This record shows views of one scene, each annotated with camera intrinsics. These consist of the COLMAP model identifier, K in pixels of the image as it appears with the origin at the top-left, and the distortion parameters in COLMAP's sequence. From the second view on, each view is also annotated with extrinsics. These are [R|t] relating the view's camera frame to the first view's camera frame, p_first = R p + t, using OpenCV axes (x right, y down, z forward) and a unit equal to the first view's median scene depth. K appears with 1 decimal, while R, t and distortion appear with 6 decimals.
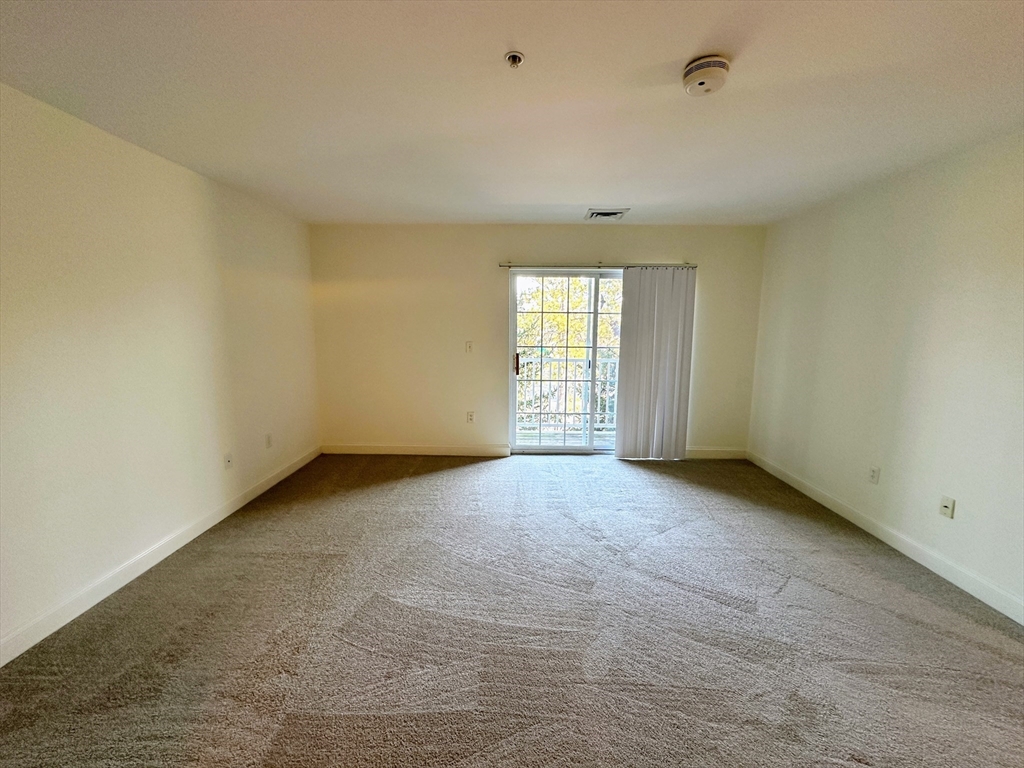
lens RADIAL K [[409.5, 0, 512.0], [0, 409.5, 384.0], [0, 0, 1]] dist [0.002359, 0.000173]
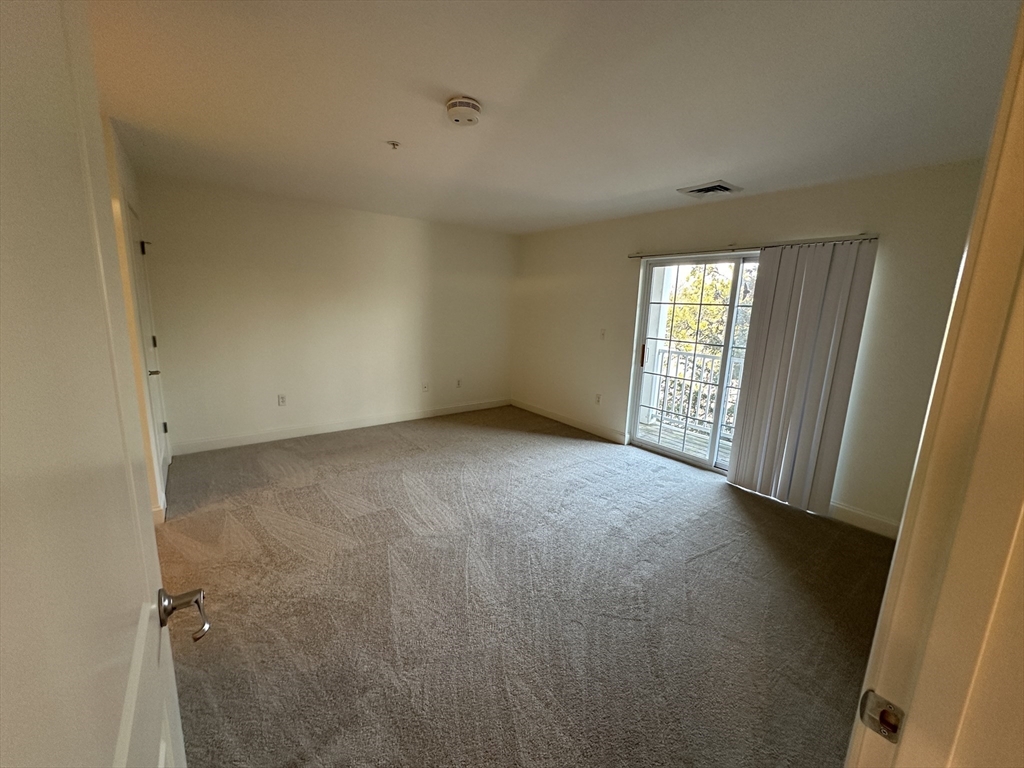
lens RADIAL K [[409.5, 0, 512.0], [0, 409.5, 384.0], [0, 0, 1]] dist [0.002359, 0.000173]
pose [[0.624138, 0.165535, -0.763577, 0.618745], [-0.147099, 0.984717, 0.093239, -0.028351], [0.767342, 0.054128, 0.638950, 0.135058]]
